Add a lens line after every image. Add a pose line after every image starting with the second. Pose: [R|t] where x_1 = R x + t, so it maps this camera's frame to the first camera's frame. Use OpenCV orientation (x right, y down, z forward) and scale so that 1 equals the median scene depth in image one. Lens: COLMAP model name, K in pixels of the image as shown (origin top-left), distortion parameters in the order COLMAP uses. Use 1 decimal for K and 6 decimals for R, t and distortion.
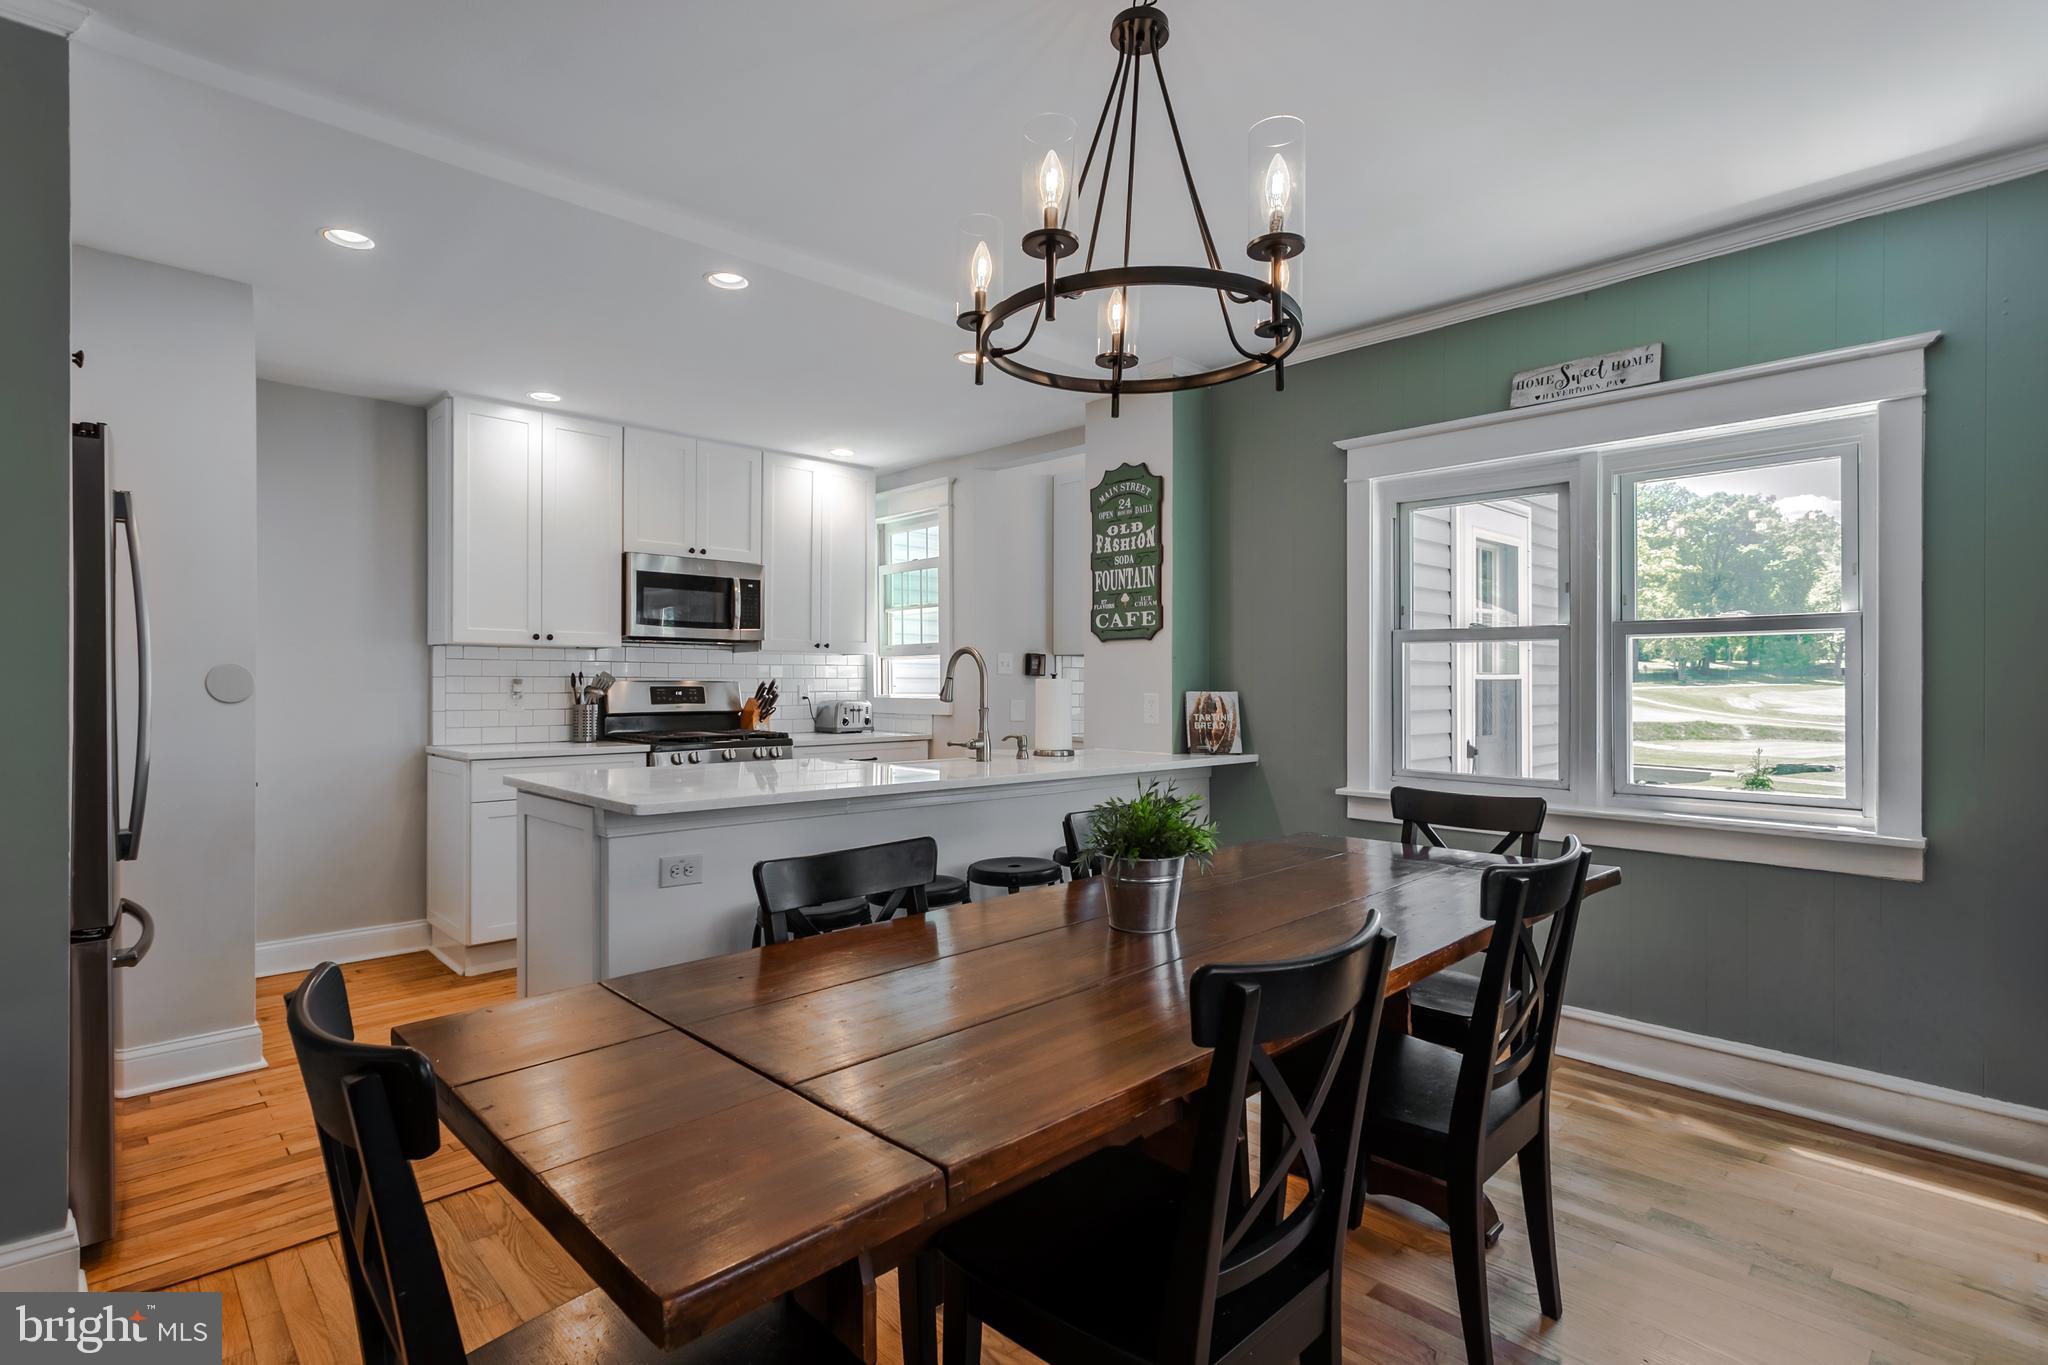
lens RADIAL K [[971.7, 0, 940.7], [0, 971.7, 712.6], [0, 0, 1]] dist [0.000829, 0.000565]
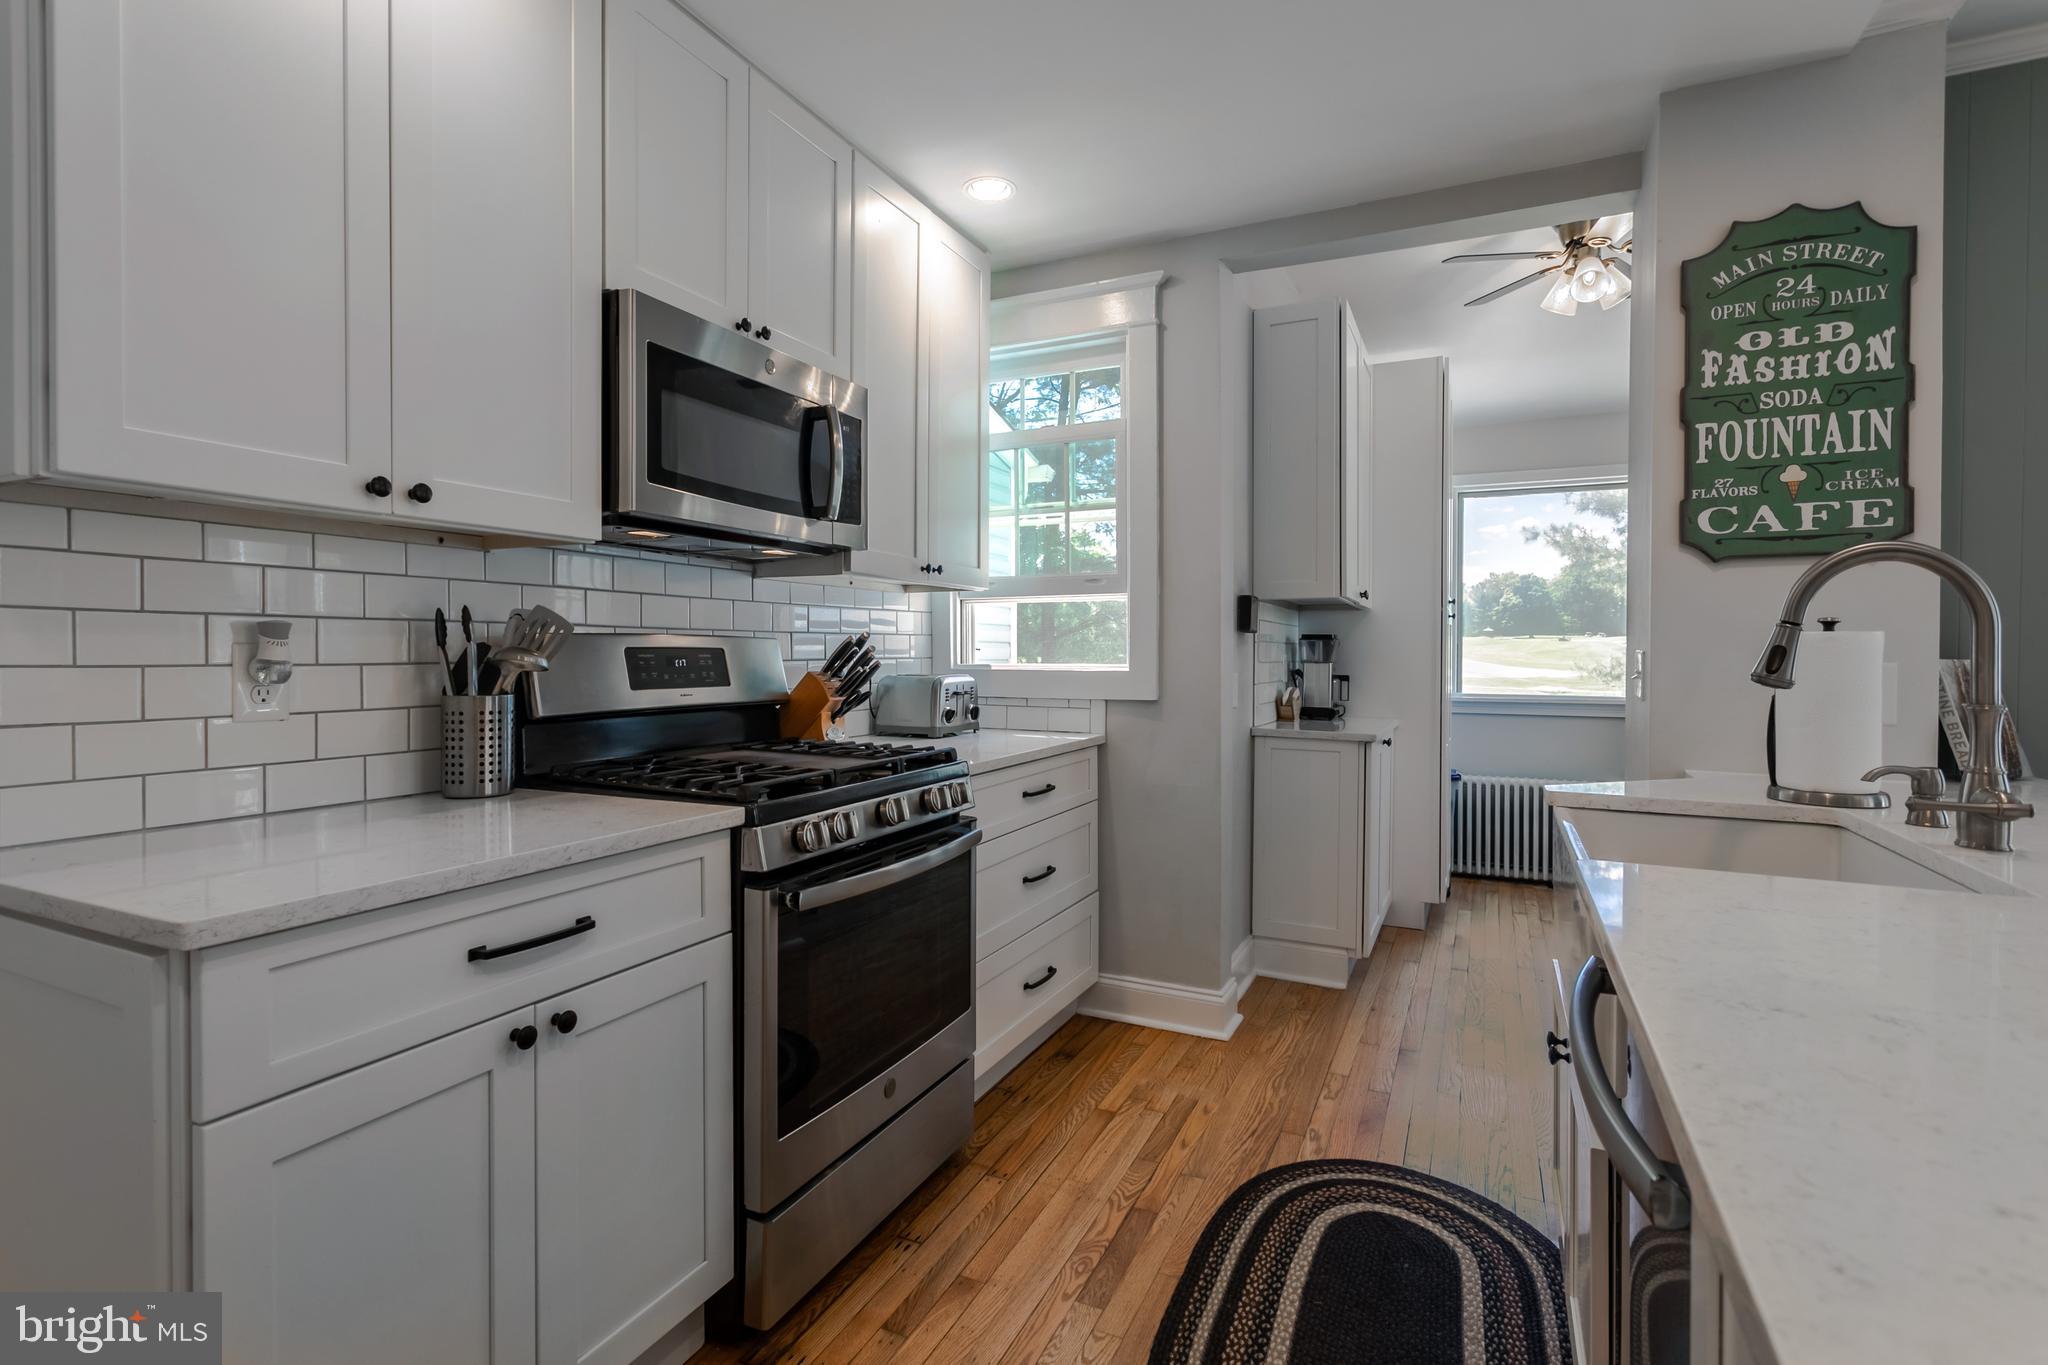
lens RADIAL K [[955.1, 0, 993.6], [0, 955.1, 687.0], [0, 0, 1]] dist [0.000974, 0.000591]
pose [[0.922096, -0.012619, 0.386756, -0.348226], [0.008986, 0.999897, 0.011199, -0.014773], [-0.386858, -0.006851, 0.922114, 0.630028]]
